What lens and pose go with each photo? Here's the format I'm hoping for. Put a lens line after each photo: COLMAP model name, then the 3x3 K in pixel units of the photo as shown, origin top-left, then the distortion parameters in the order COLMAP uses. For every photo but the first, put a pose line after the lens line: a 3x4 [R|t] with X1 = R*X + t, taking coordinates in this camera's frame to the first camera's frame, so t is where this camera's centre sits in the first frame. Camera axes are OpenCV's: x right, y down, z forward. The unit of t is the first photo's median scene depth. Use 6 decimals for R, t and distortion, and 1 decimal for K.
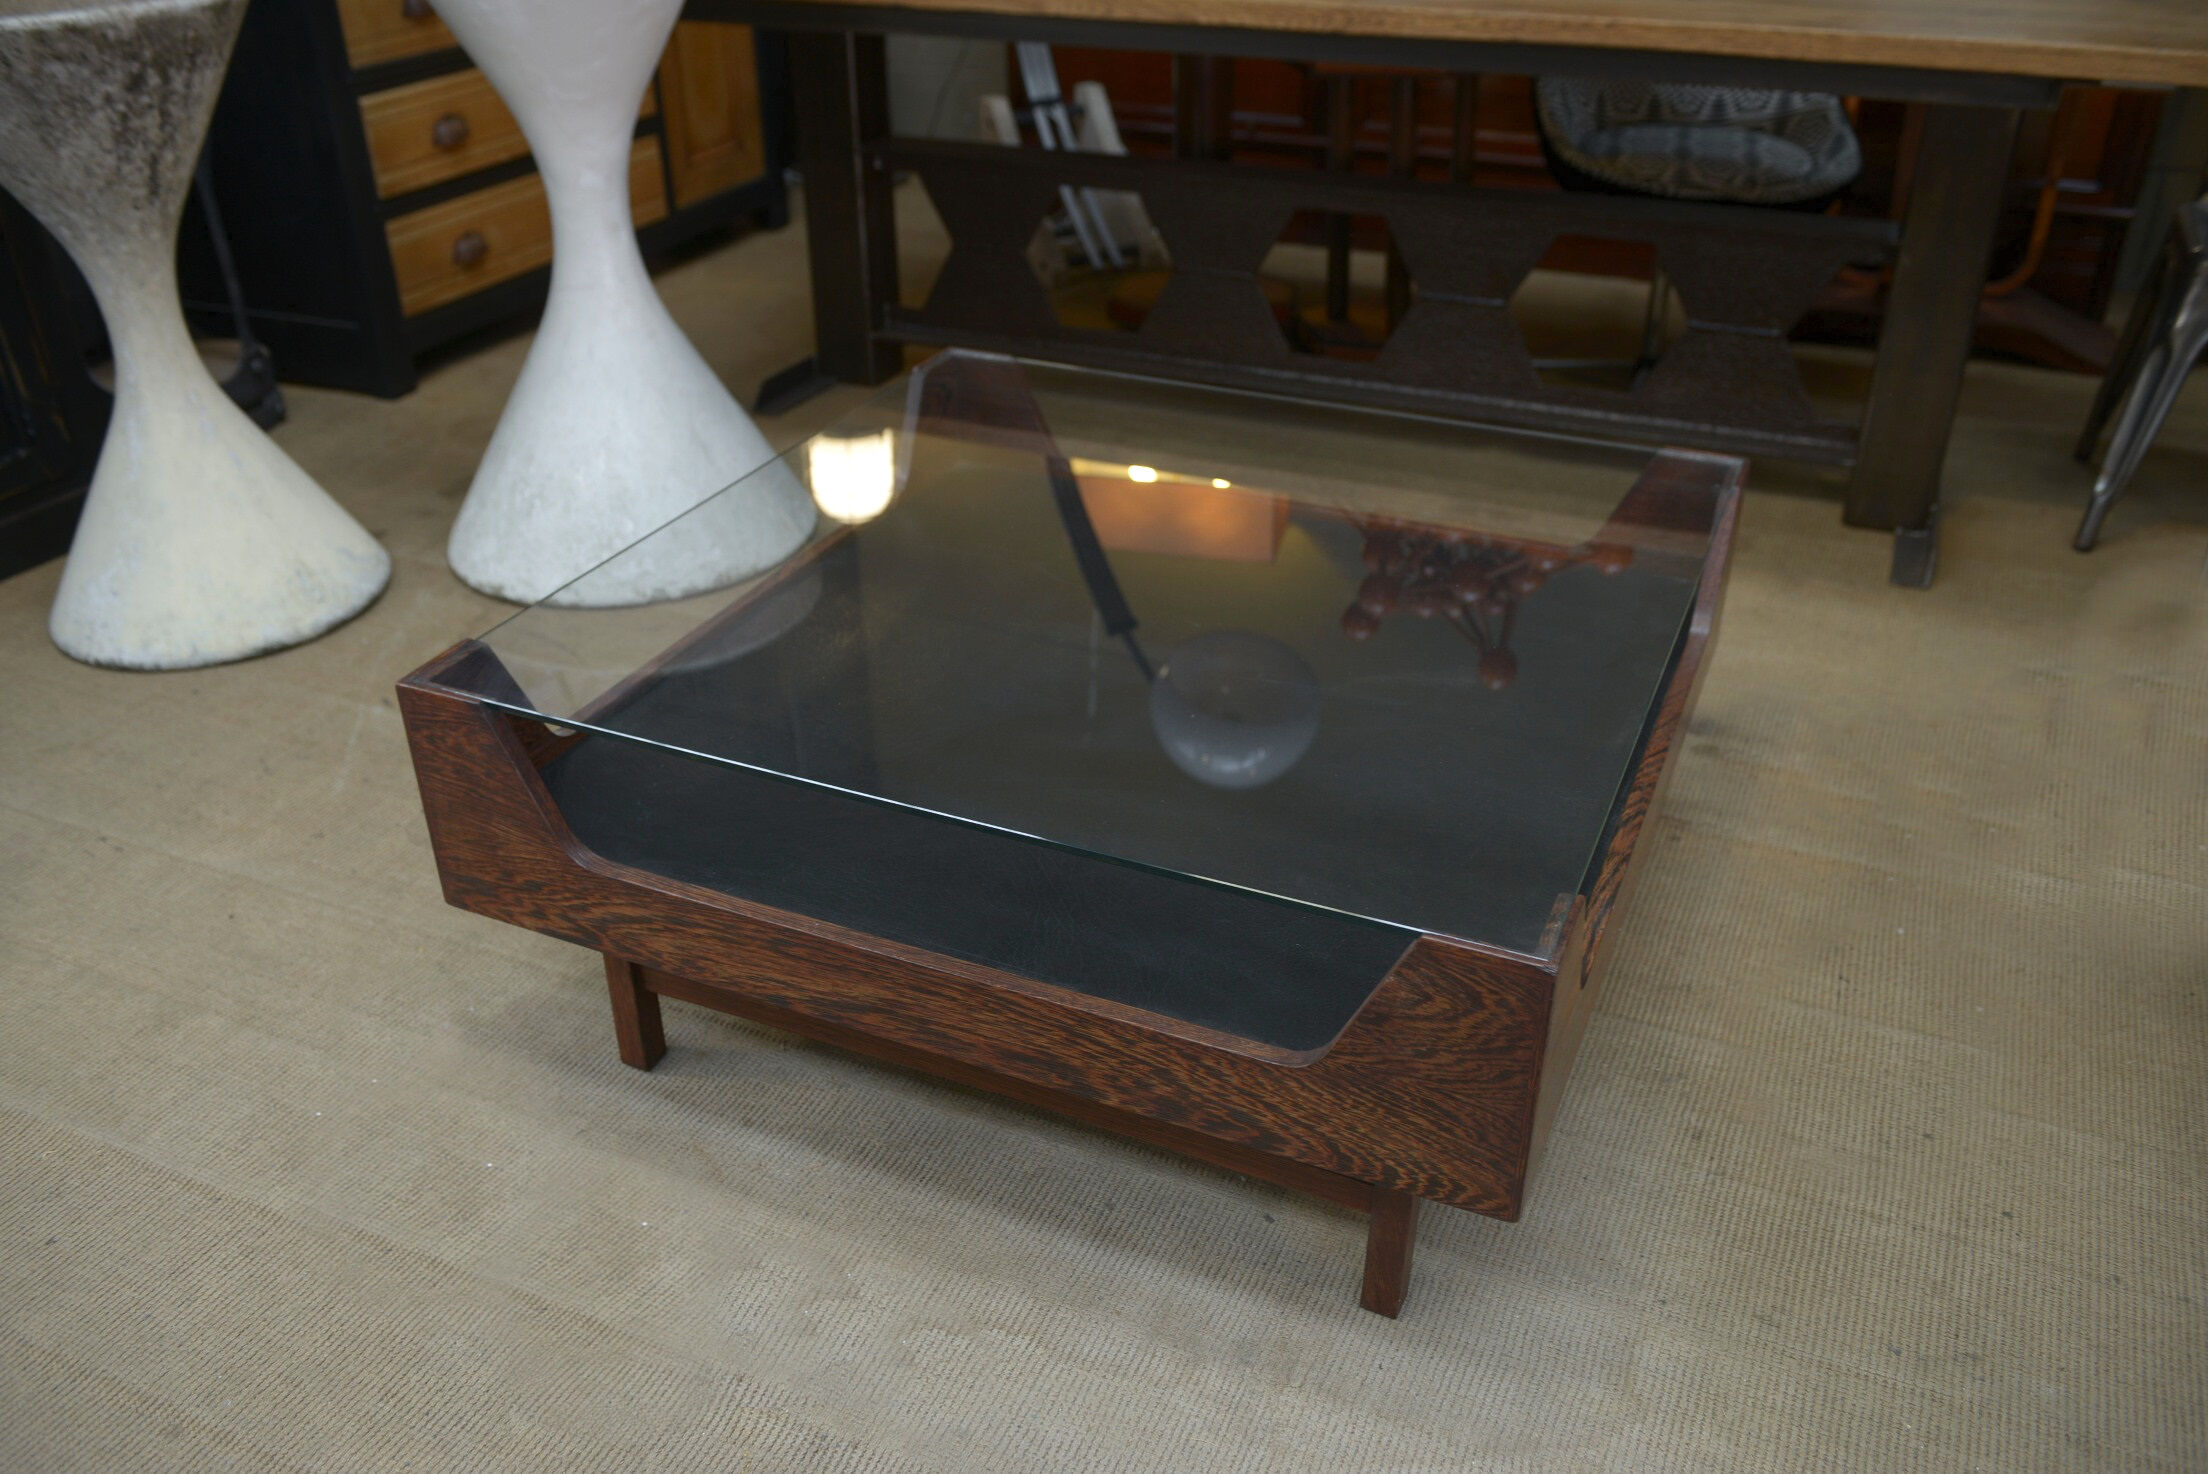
lens RADIAL K [[1807.7, 0, 1104.0], [0, 1807.7, 737.0], [0, 0, 1]] dist [-0.001709, -0.000983]
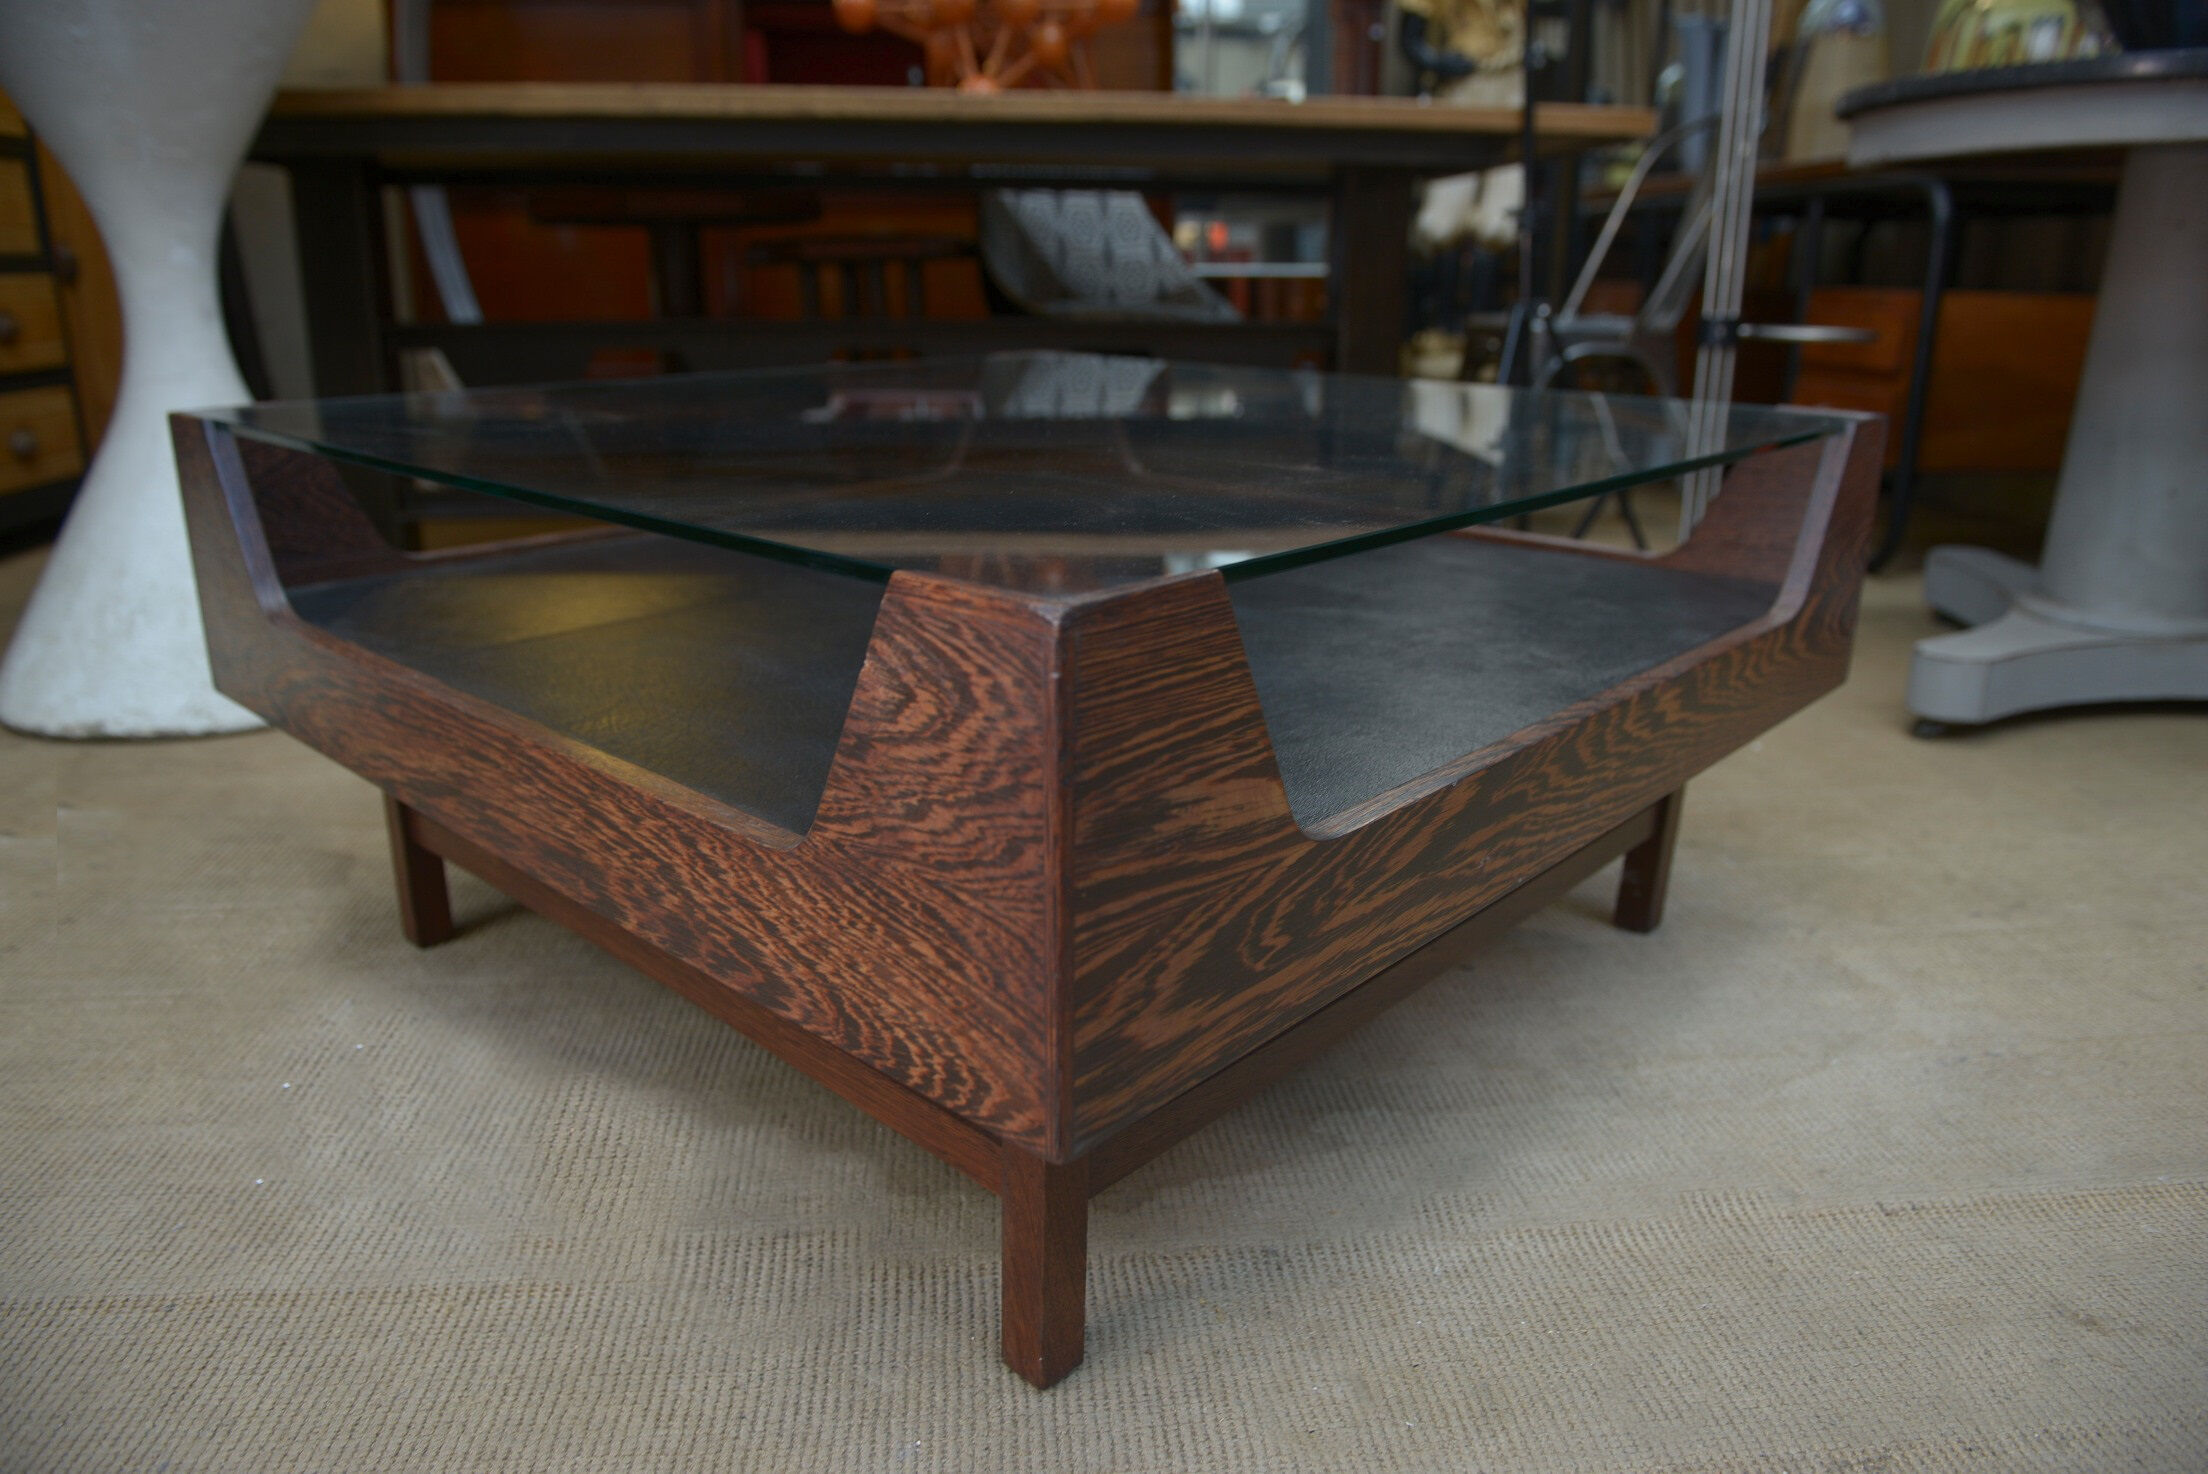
lens RADIAL K [[1493.8, 0, 1104.0], [0, 1493.8, 737.0], [0, 0, 1]] dist [-0.035022, -0.000169]
pose [[0.949378, 0.110661, -0.293998, 0.343732], [-0.169362, 0.968538, -0.182345, 0.211201], [0.264570, 0.222907, 0.938251, 0.513938]]
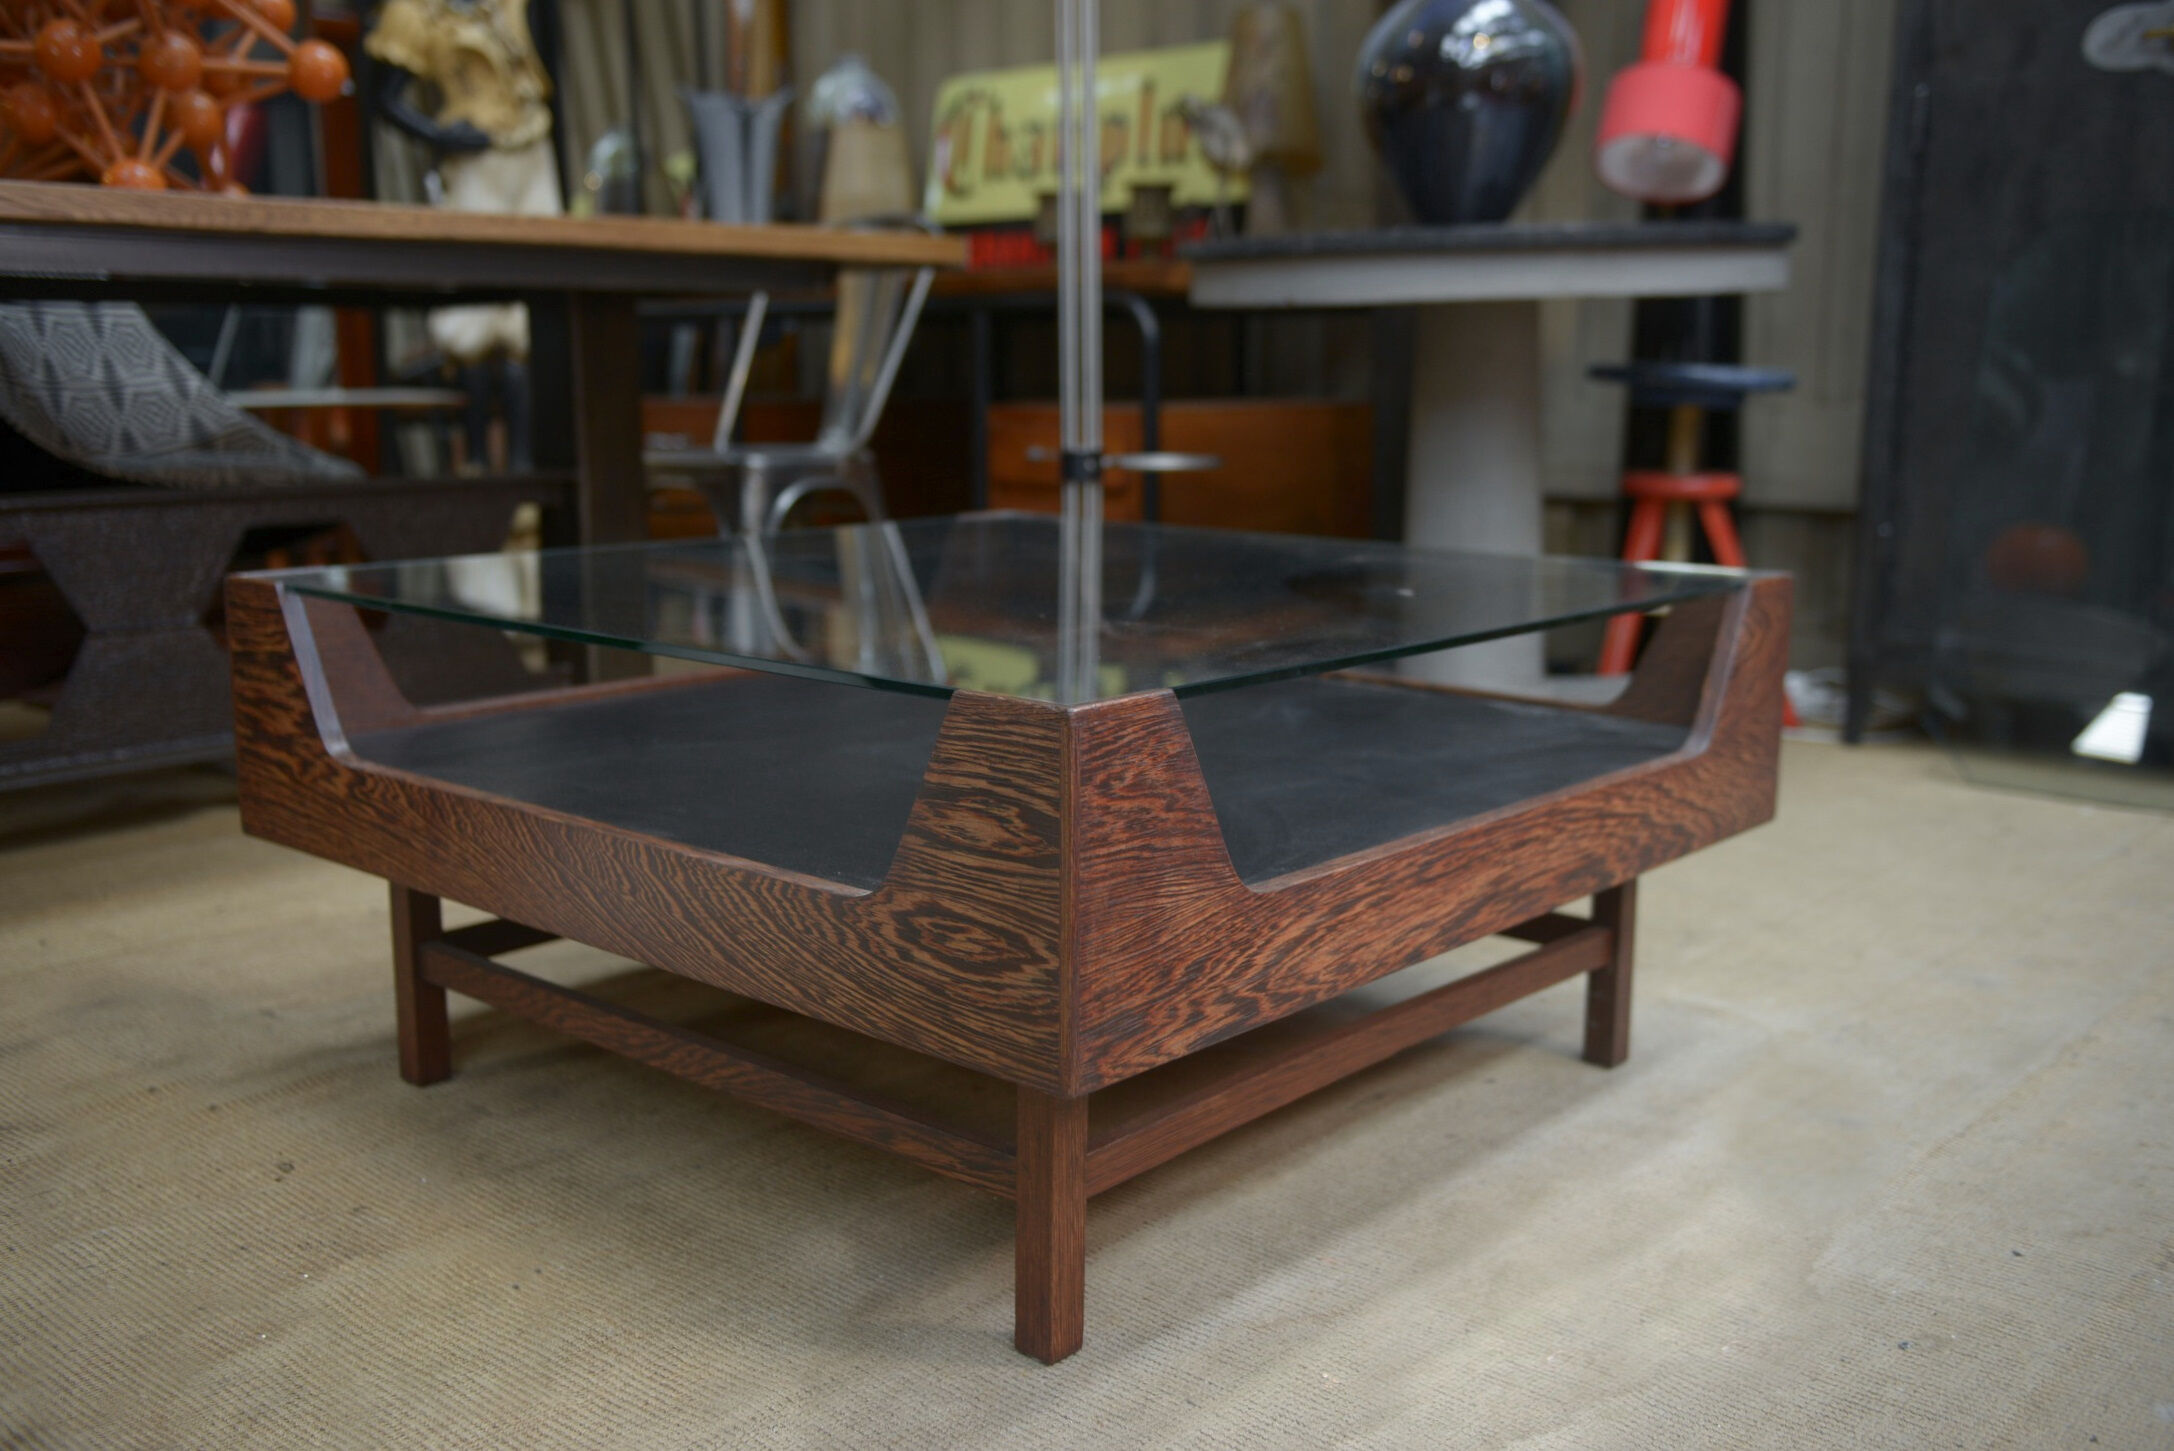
lens RADIAL K [[2062.0, 0, 1087.0], [0, 2062.0, 725.5], [0, 0, 1]] dist [0.008946, 0.006074]
pose [[0.293651, -0.162481, 0.942003, -1.233619], [0.472876, 0.881117, 0.004569, -0.028504], [-0.830757, 0.444109, 0.335574, 0.837696]]
